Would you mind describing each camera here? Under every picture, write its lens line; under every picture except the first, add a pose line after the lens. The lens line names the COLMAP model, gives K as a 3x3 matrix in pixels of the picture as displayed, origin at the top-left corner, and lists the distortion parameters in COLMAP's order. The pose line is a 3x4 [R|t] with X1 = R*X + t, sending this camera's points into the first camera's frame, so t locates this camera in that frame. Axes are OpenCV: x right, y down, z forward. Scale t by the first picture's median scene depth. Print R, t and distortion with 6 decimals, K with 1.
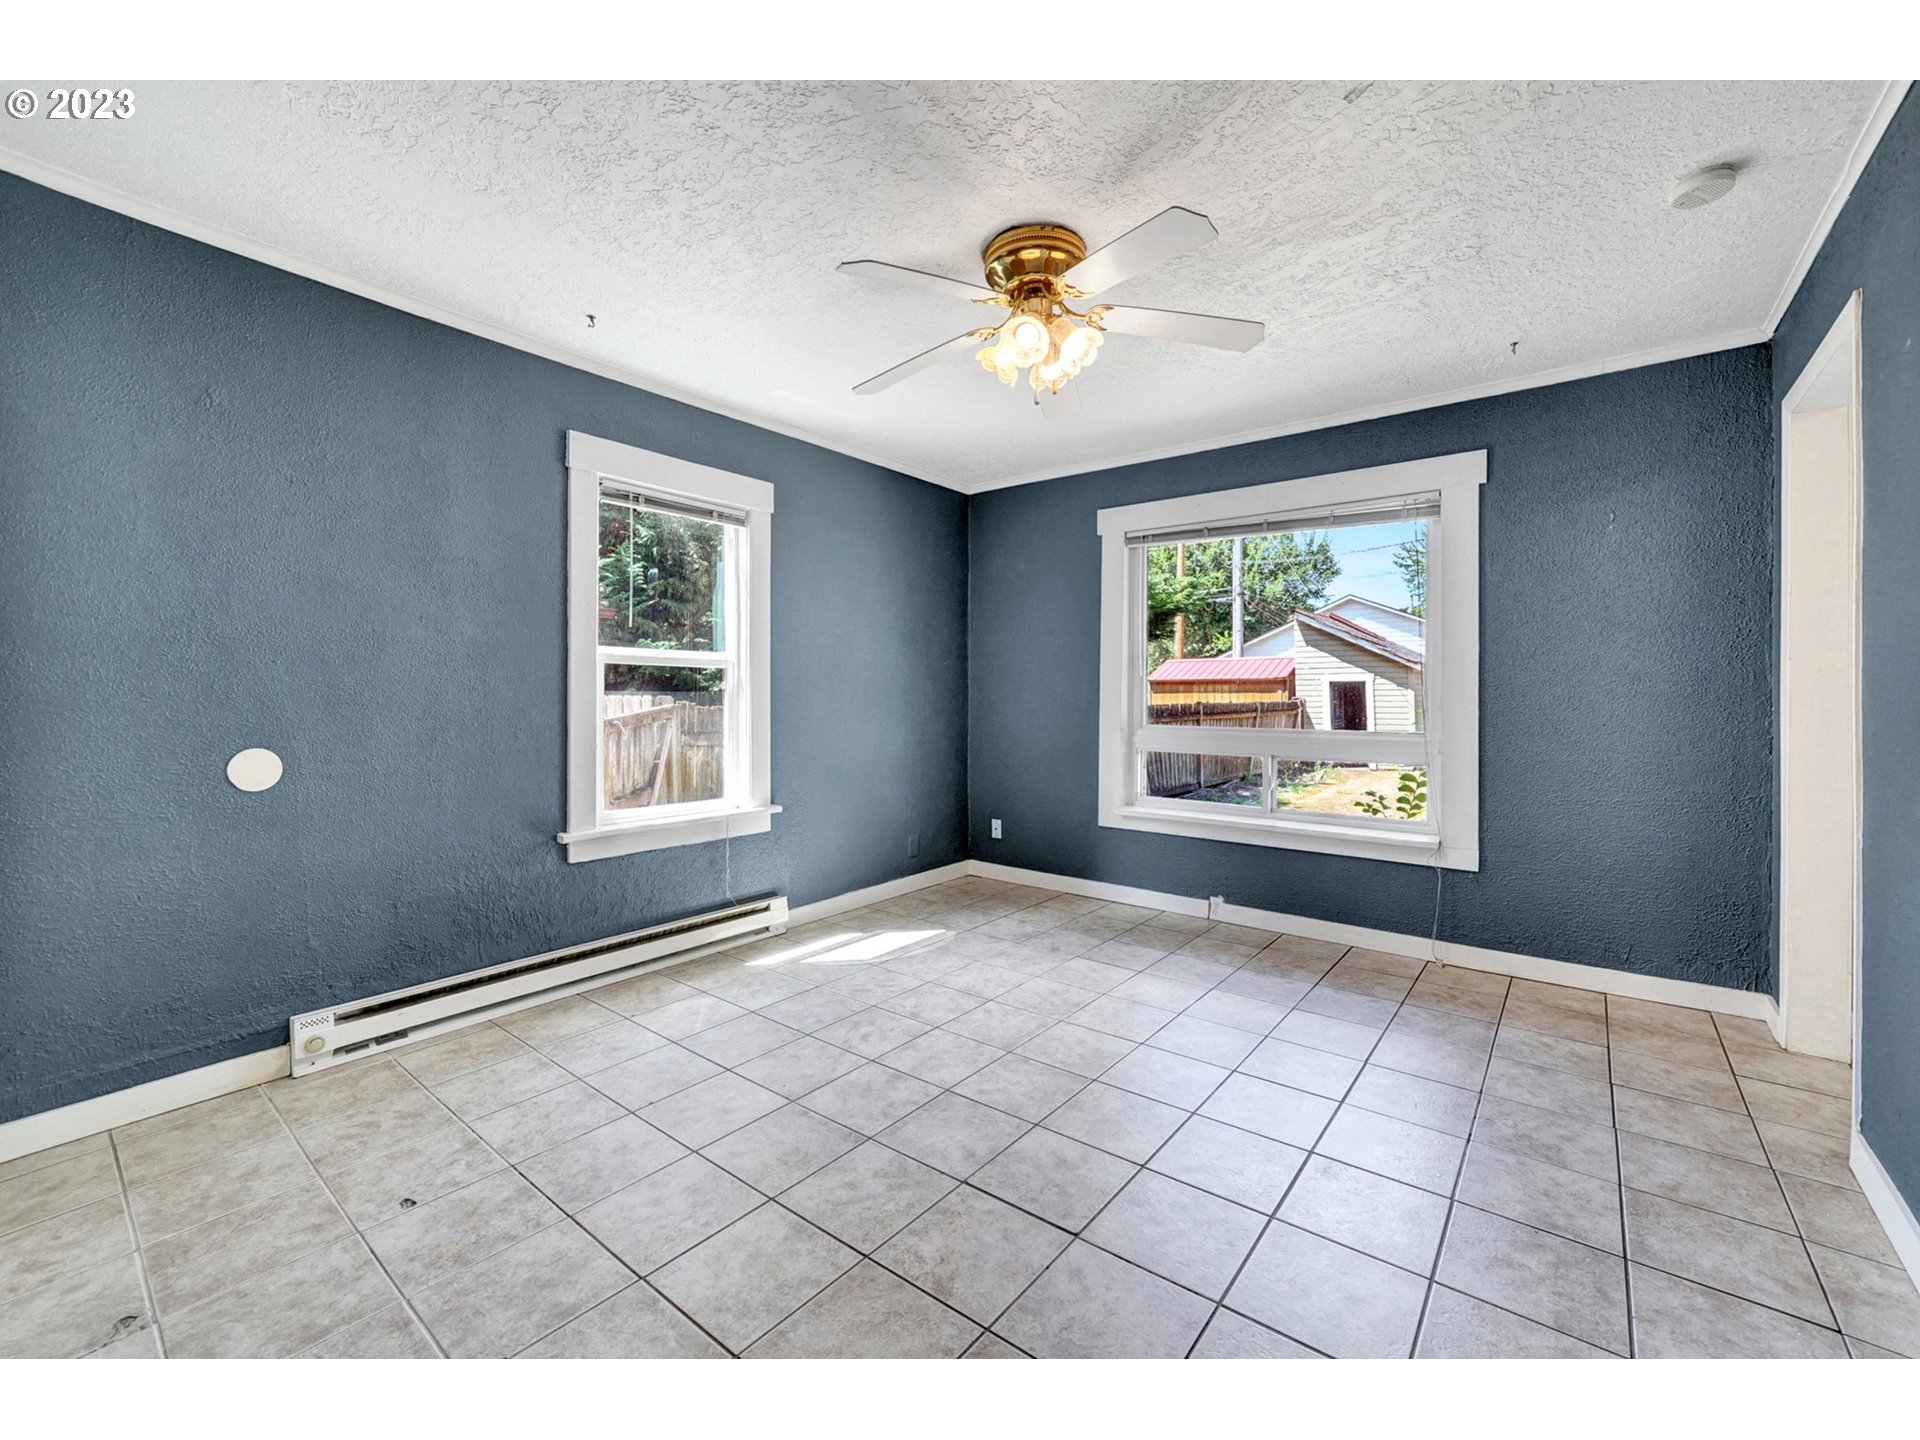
lens RADIAL K [[786.7, 0, 997.8], [0, 786.7, 703.0], [0, 0, 1]] dist [0.001248, 0.000095]
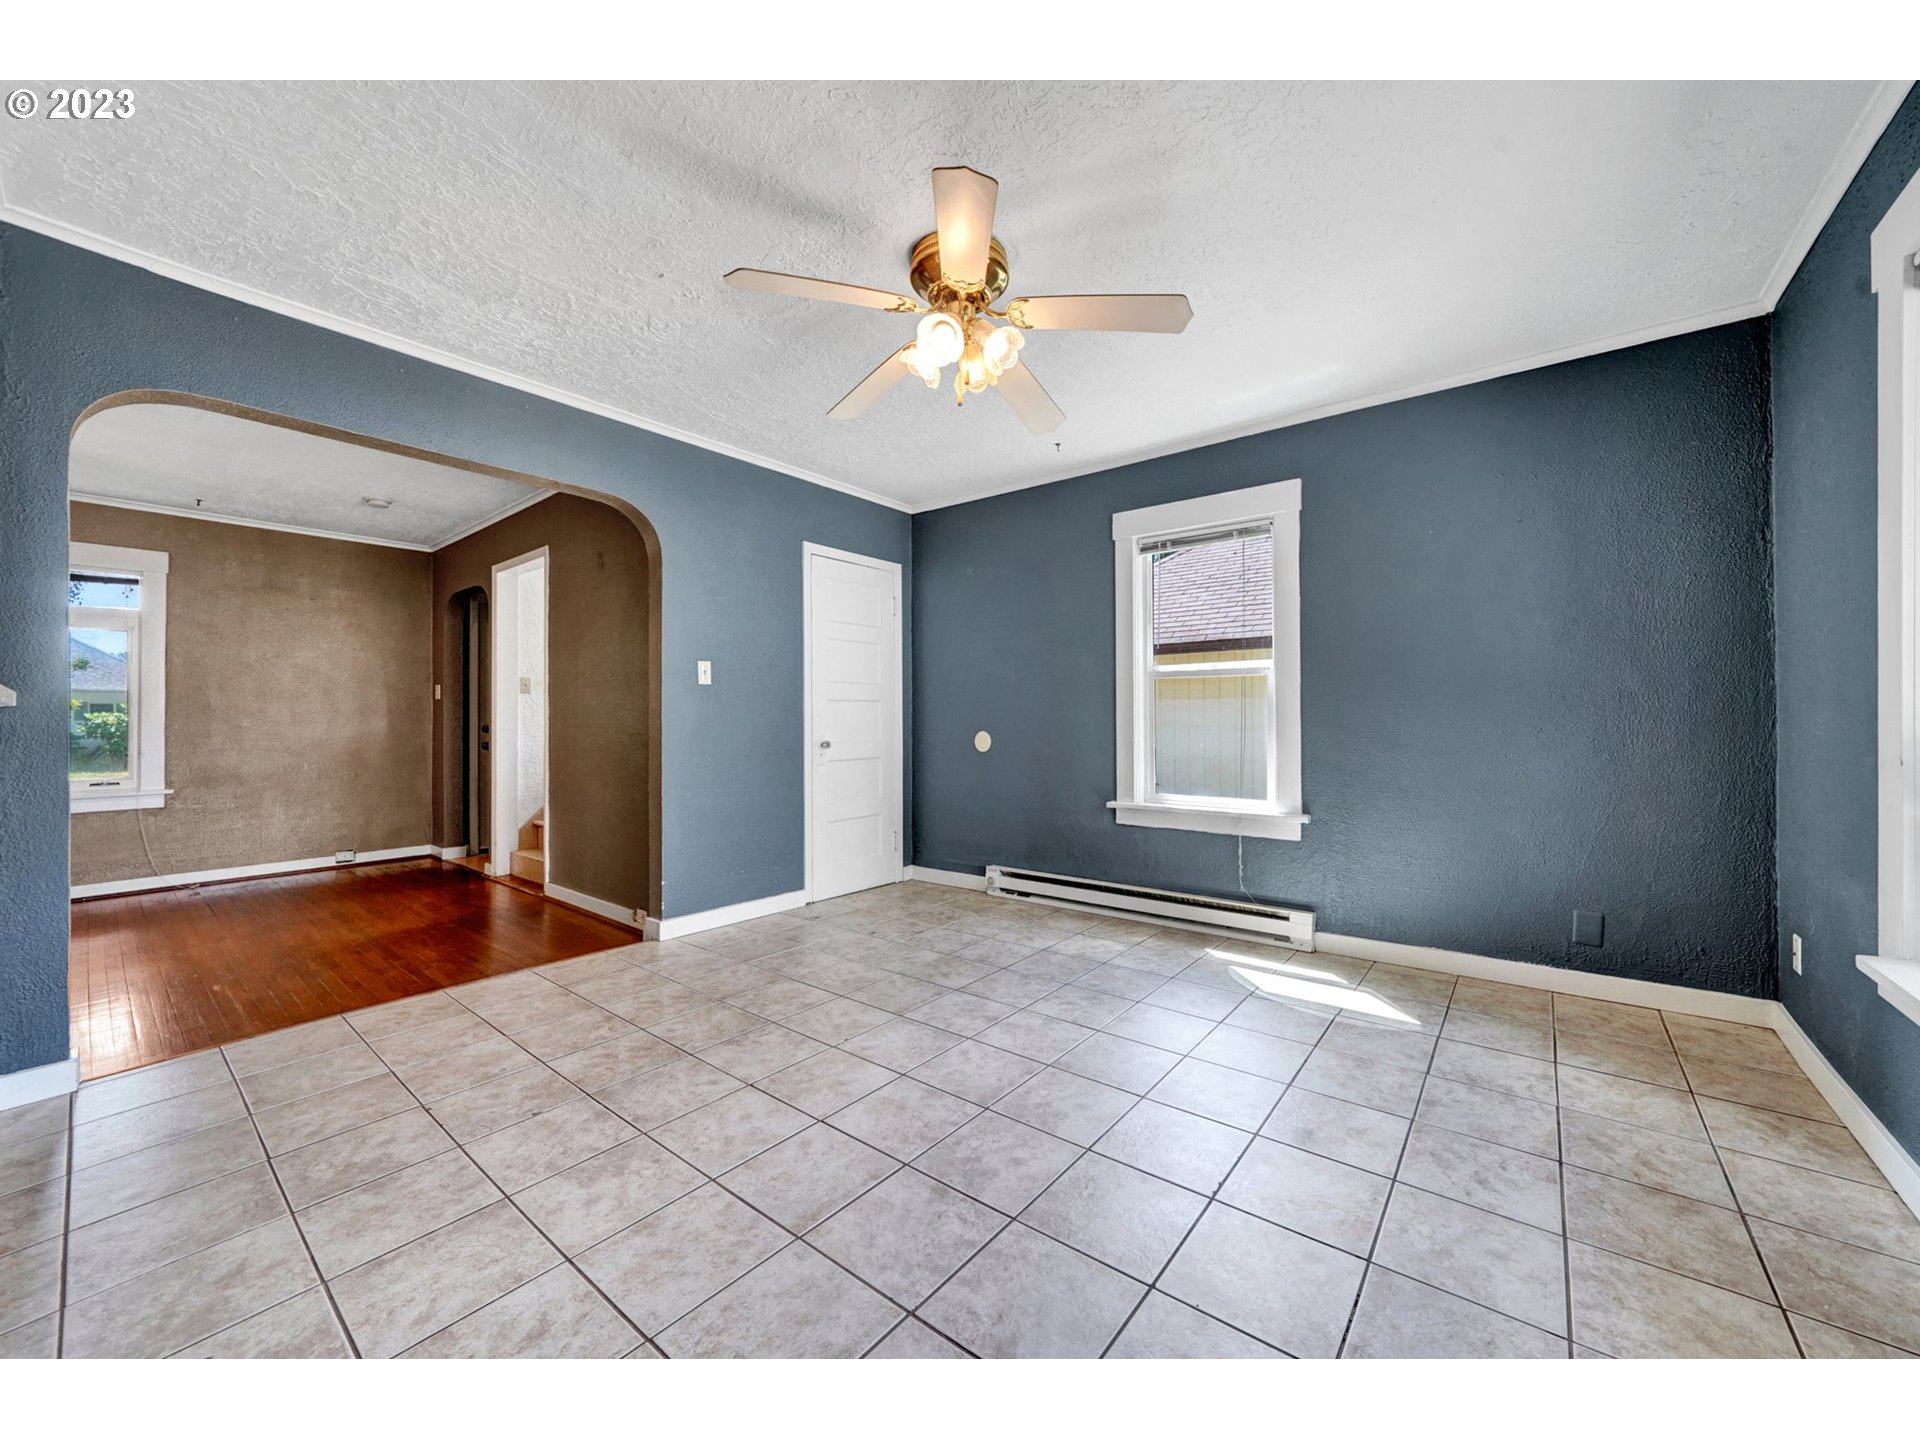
lens RADIAL K [[725.7, 0, 990.0], [0, 725.7, 716.8], [0, 0, 1]] dist [-0.003312, -0.000125]
pose [[-0.001924, -0.003983, -0.999990, 0.718772], [-0.004887, 0.999980, -0.003974, 0.019469], [0.999986, 0.004880, -0.001943, 0.744222]]
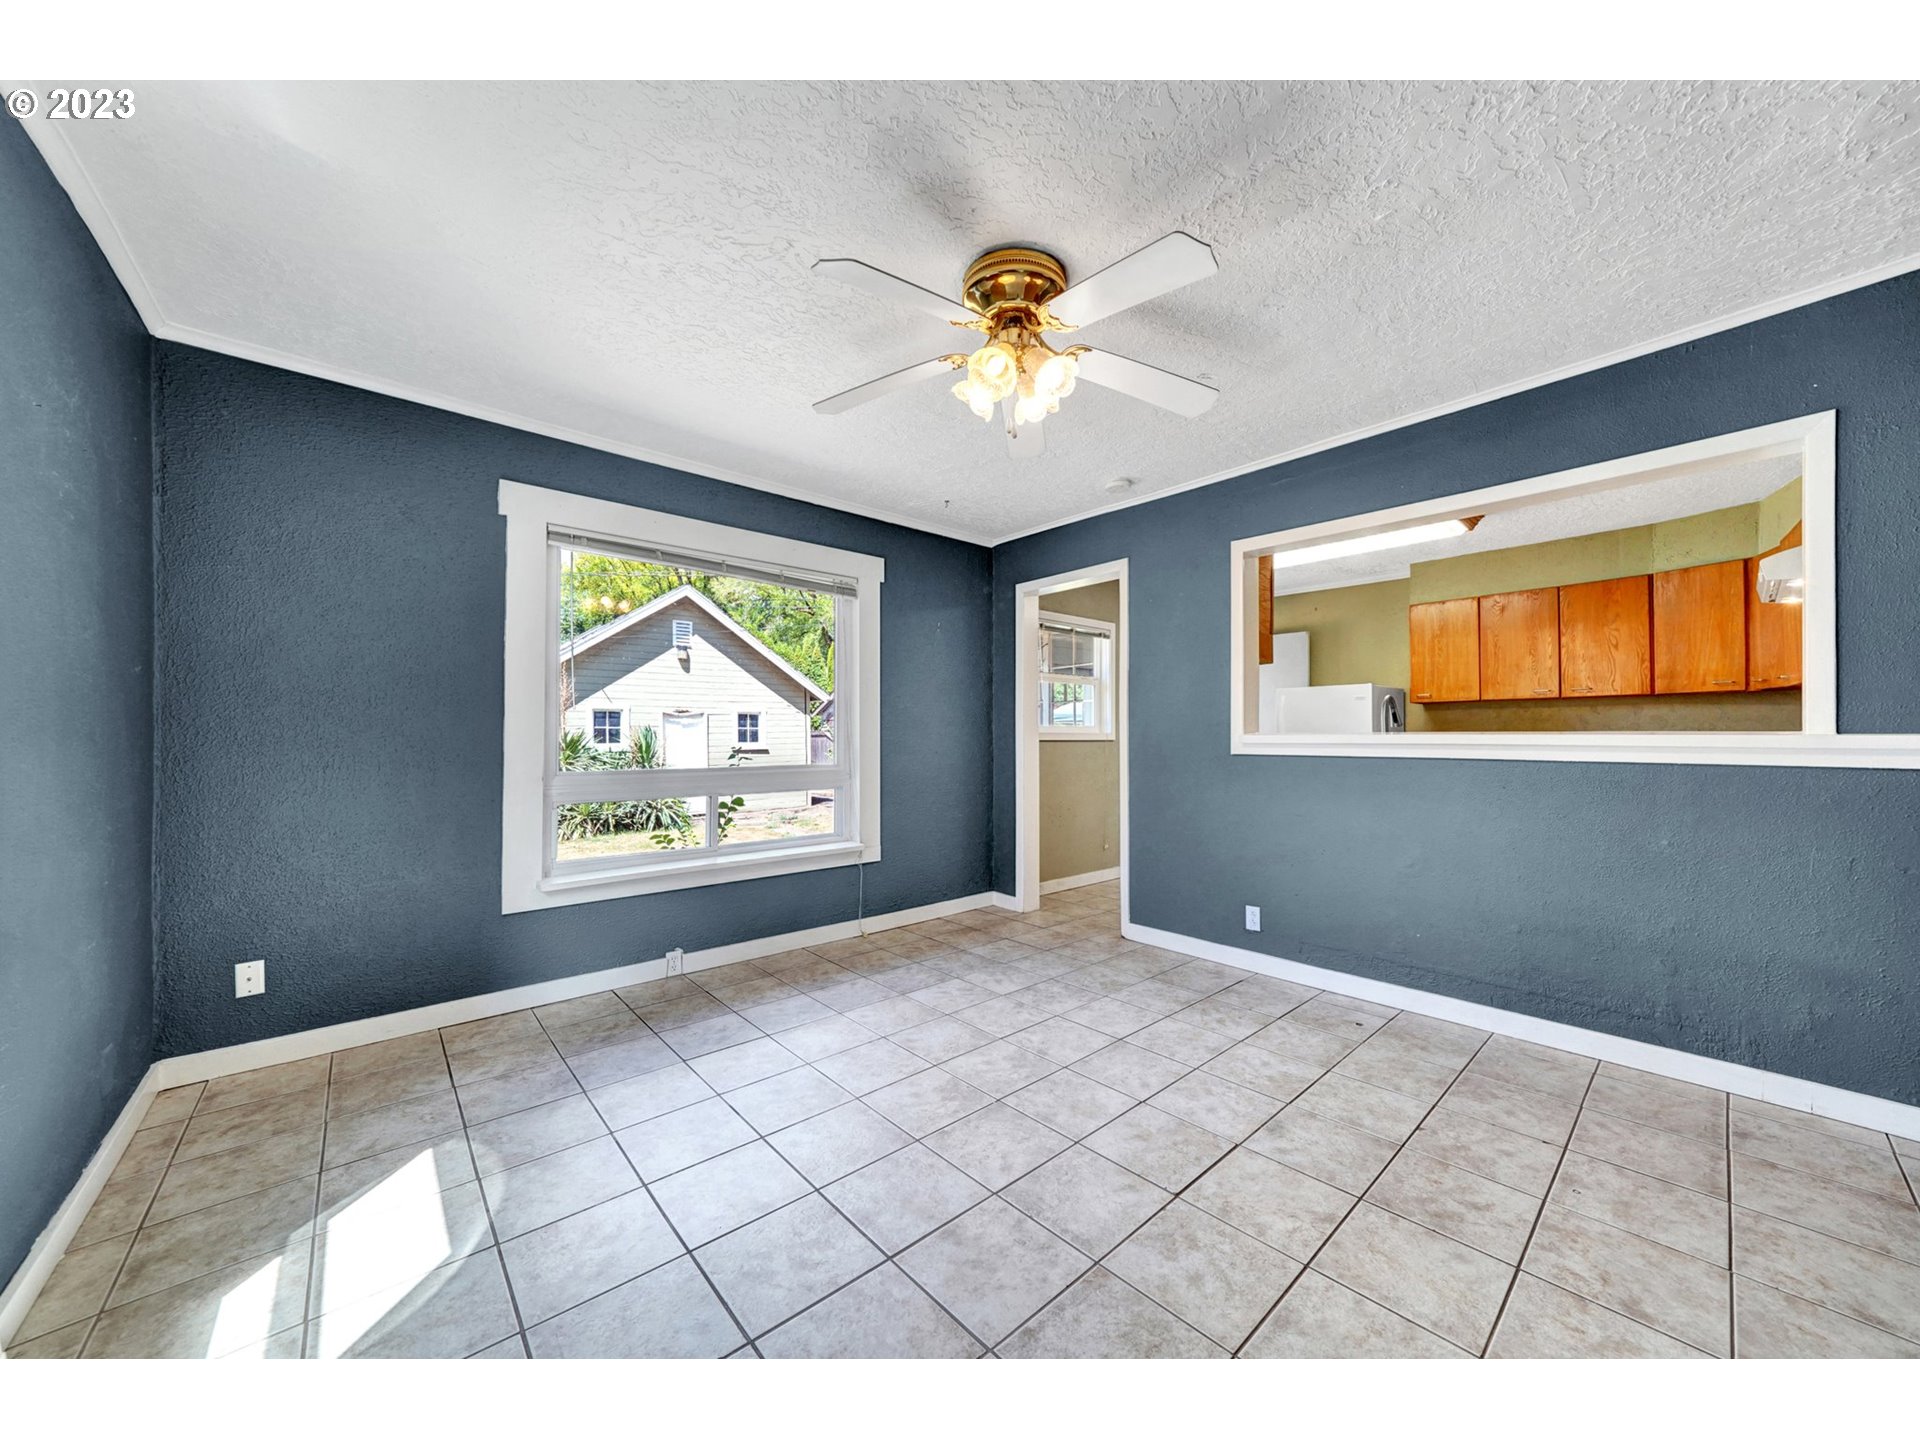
lens RADIAL K [[687.5, 0, 971.2], [0, 687.5, 740.4], [0, 0, 1]] dist [0.000716, 0.000067]
pose [[0.197132, -0.008174, 0.980343, -0.575239], [0.014035, 0.999886, 0.005515, -0.002902], [-0.980276, 0.012672, 0.197225, 0.629988]]
